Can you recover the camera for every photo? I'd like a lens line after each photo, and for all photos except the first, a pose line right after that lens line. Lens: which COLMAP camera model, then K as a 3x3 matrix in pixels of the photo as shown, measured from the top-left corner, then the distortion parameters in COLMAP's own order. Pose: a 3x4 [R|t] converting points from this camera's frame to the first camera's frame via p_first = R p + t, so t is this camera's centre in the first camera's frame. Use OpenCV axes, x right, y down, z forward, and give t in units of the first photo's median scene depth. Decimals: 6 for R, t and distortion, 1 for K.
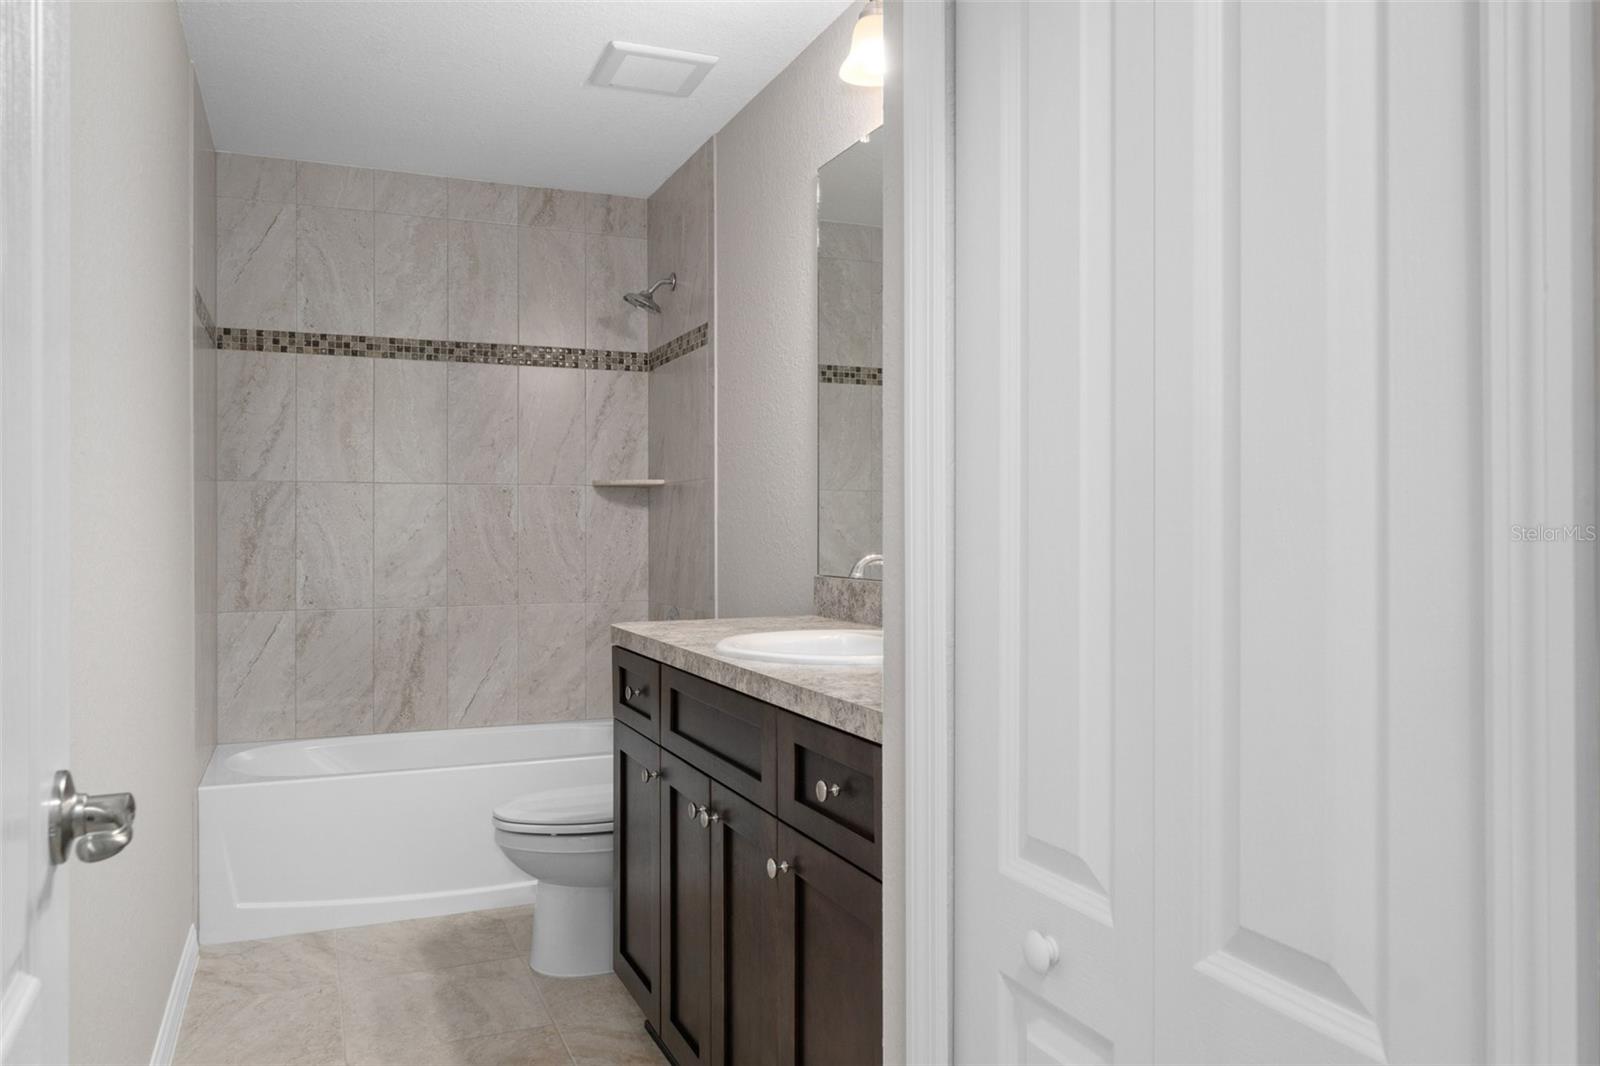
lens RADIAL K [[1110.5, 0, 796.3], [0, 1110.5, 545.1], [0, 0, 1]] dist [0.001346, 0.003481]
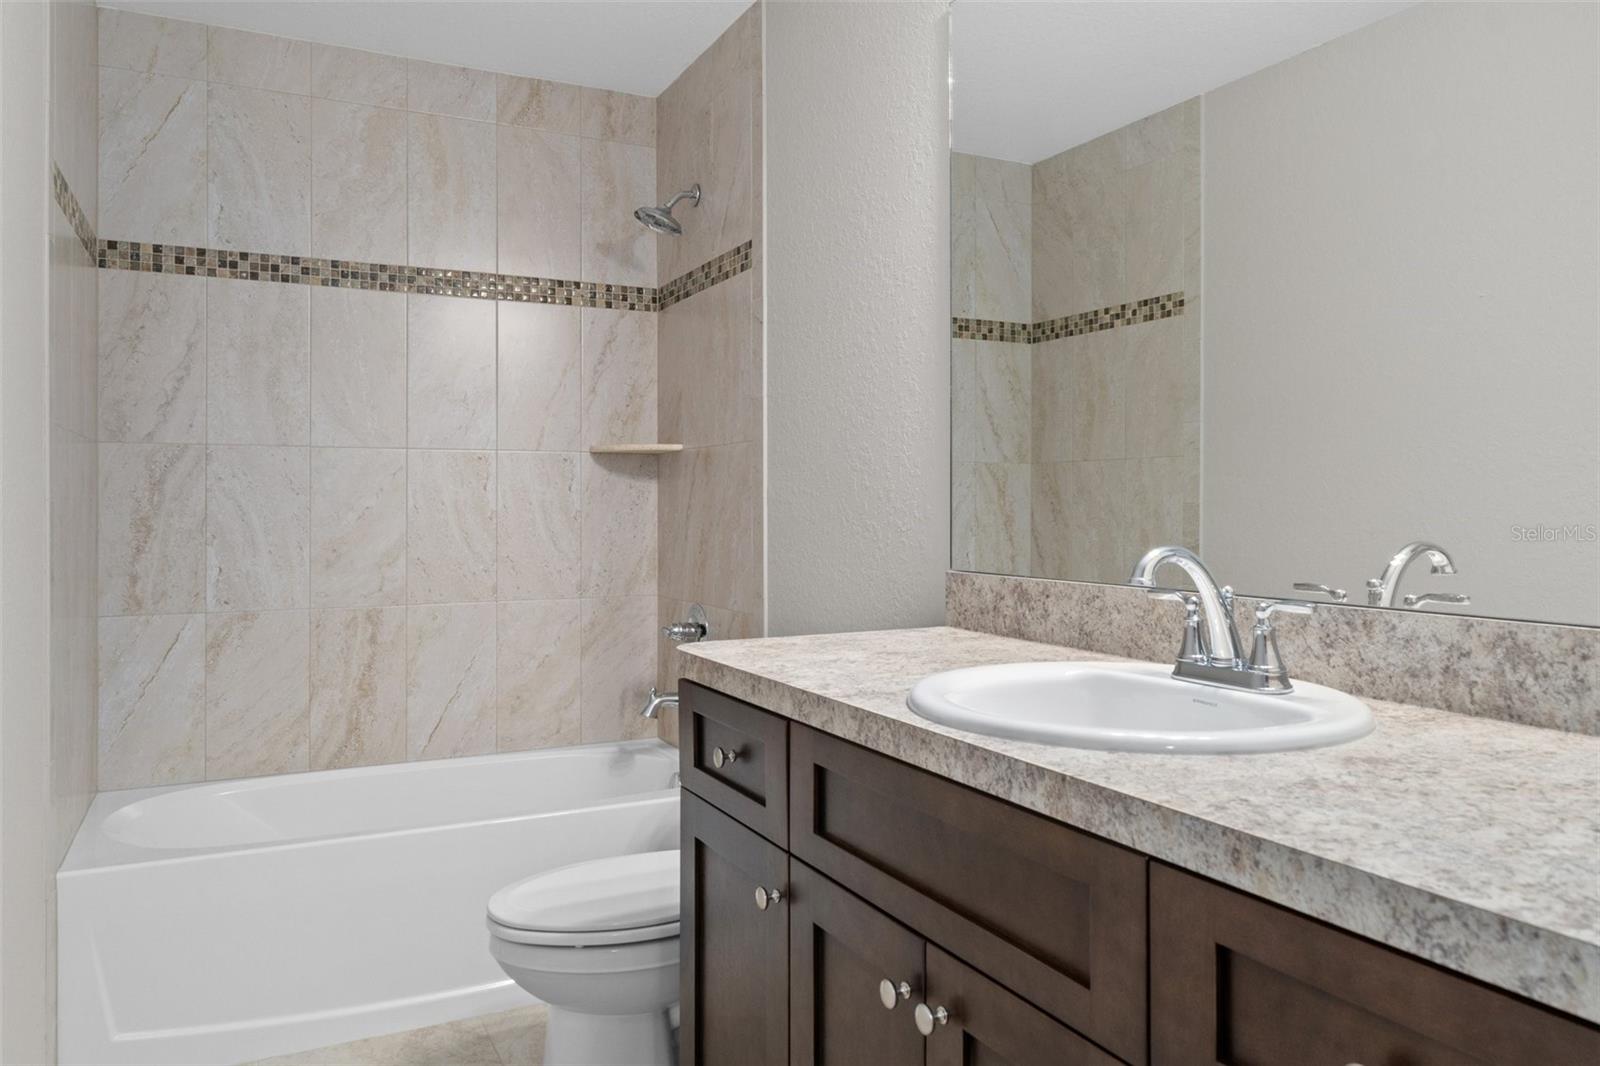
lens RADIAL K [[1110.5, 0, 801.1], [0, 1110.5, 516.7], [0, 0, 1]] dist [0.001346, 0.003481]
pose [[0.998320, -0.000707, 0.057930, -0.086182], [0.001048, 0.999982, -0.005847, -0.002368], [-0.057924, 0.005898, 0.998304, 0.213370]]
